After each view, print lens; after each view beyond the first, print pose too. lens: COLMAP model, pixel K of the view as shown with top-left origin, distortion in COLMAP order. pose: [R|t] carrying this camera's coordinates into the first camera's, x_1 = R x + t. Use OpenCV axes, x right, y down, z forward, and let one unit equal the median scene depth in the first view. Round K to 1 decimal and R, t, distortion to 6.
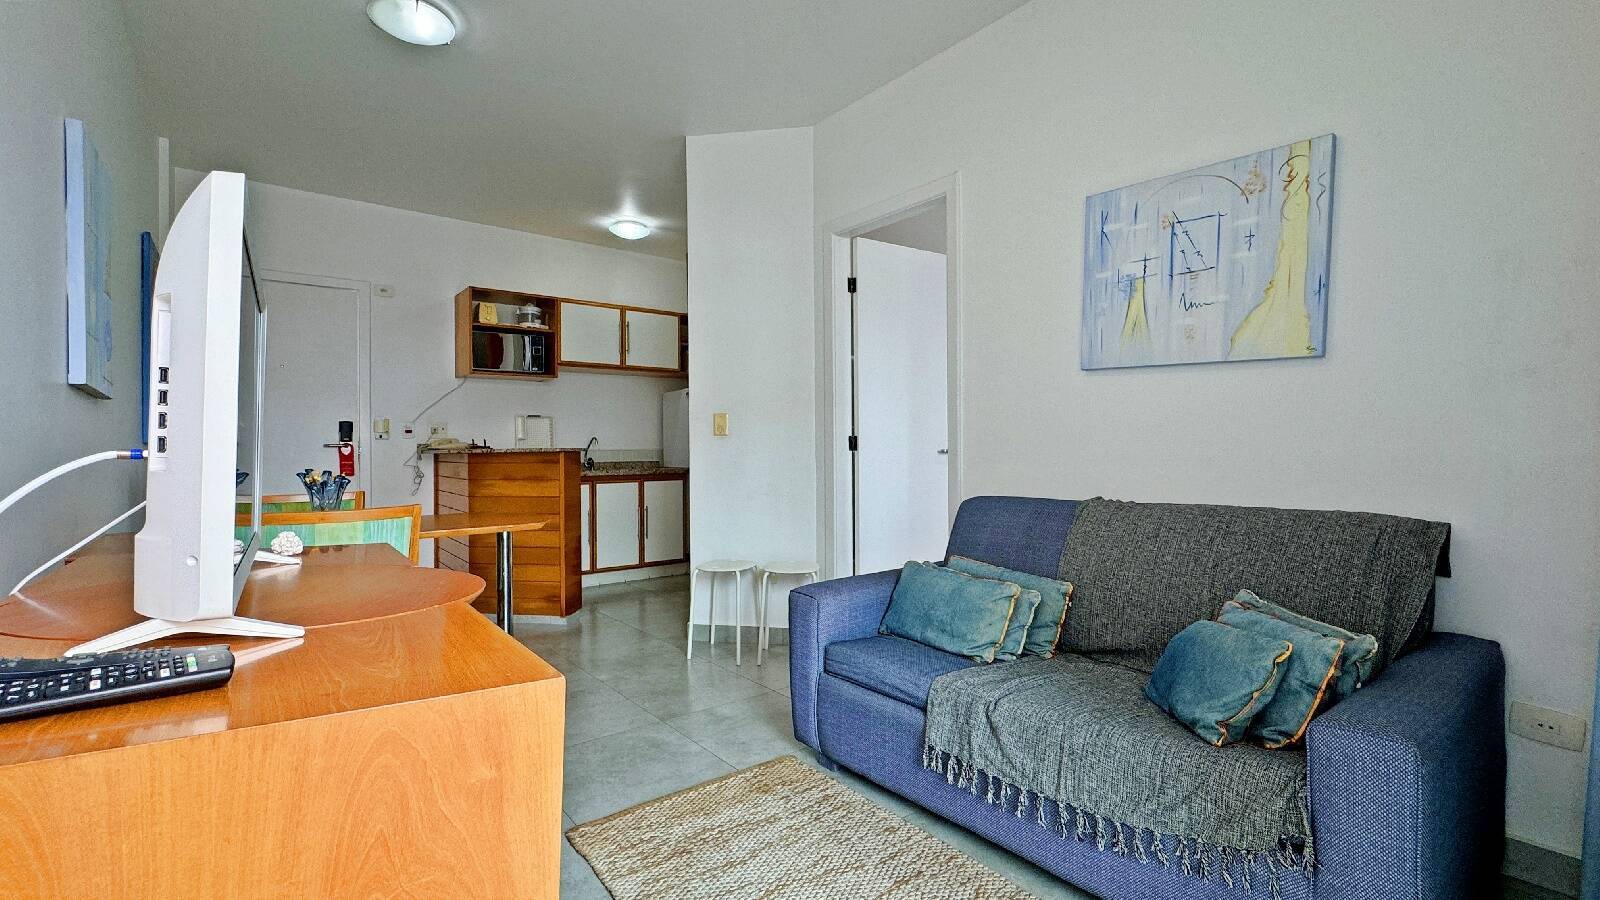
lens RADIAL K [[694.9, 0, 800.0], [0, 694.9, 450.0], [0, 0, 1]] dist [-0.002727, 0.000276]
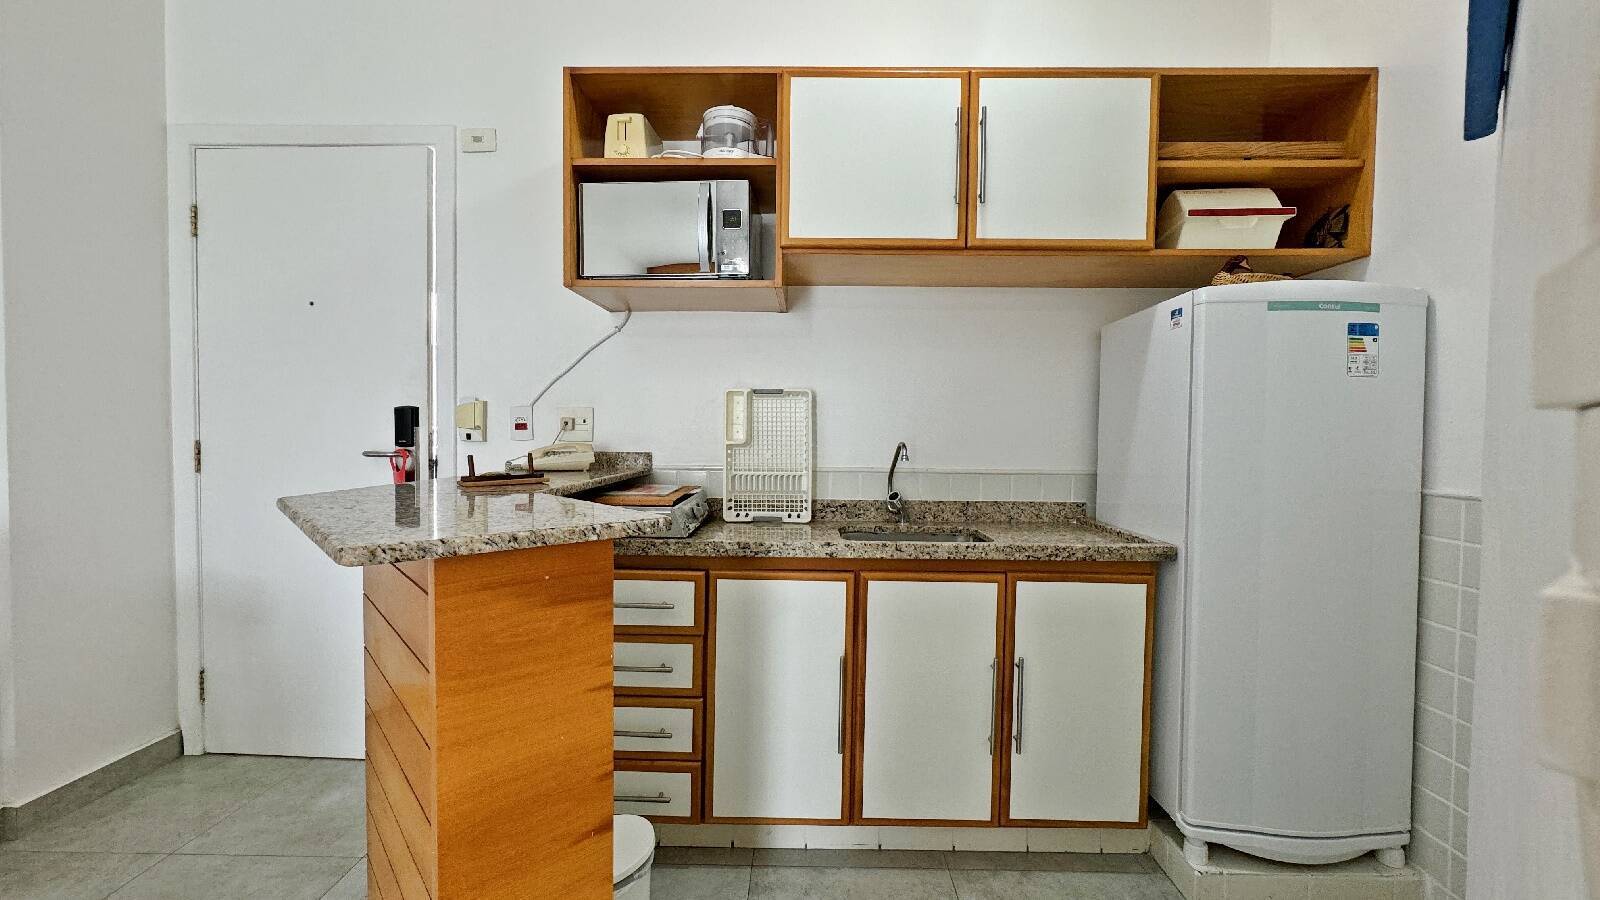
lens RADIAL K [[638.4, 0, 800.0], [0, 638.4, 450.0], [0, 0, 1]] dist [-0.000341, -0.000056]
pose [[0.774079, 0.036639, -0.632028, -0.137326], [-0.018825, 0.999215, 0.034870, -0.032047], [0.632809, -0.015095, 0.774161, 0.846553]]
